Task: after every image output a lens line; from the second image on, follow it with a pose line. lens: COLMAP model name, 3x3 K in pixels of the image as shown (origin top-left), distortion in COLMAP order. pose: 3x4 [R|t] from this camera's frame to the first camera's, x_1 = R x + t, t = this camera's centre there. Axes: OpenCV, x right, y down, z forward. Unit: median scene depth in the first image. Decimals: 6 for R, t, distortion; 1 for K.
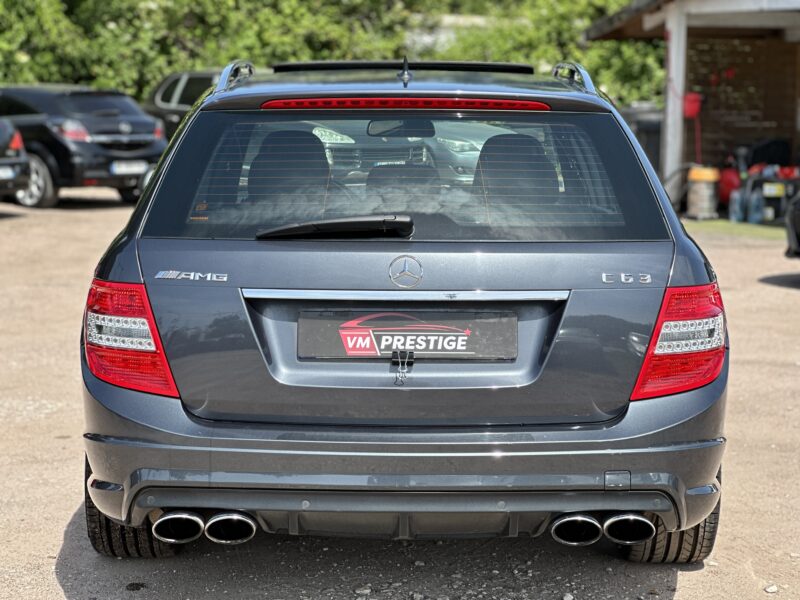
lens RADIAL K [[1810.1, 0, 400.8], [0, 1810.1, 301.3], [0, 0, 1]] dist [0.041098, 0.000000]
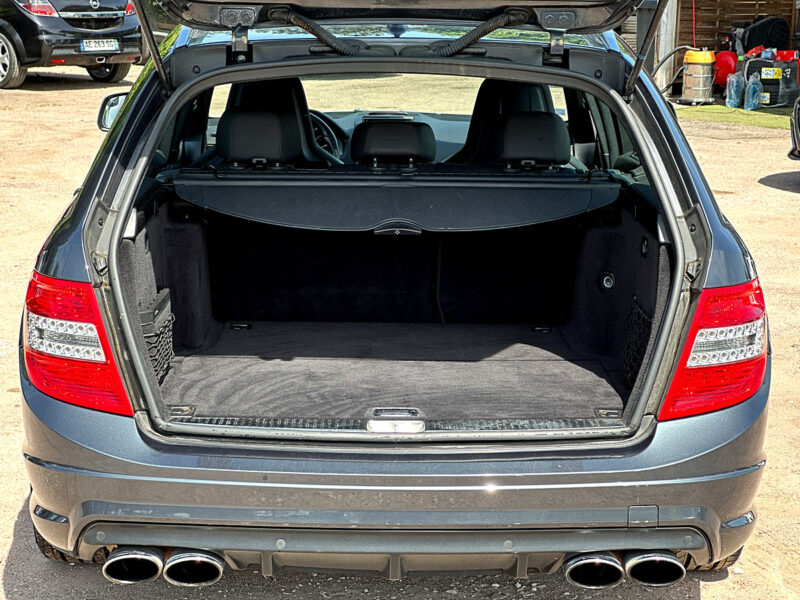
lens RADIAL K [[1810.1, 0, 399.1], [0, 1810.1, 298.6], [0, 0, 1]] dist [0.041098, 0.000000]
pose [[0.999934, 0.004132, 0.010726, -0.005797], [-0.004957, 0.996938, 0.078040, -0.068315], [-0.010371, -0.078088, 0.996892, 0.144380]]
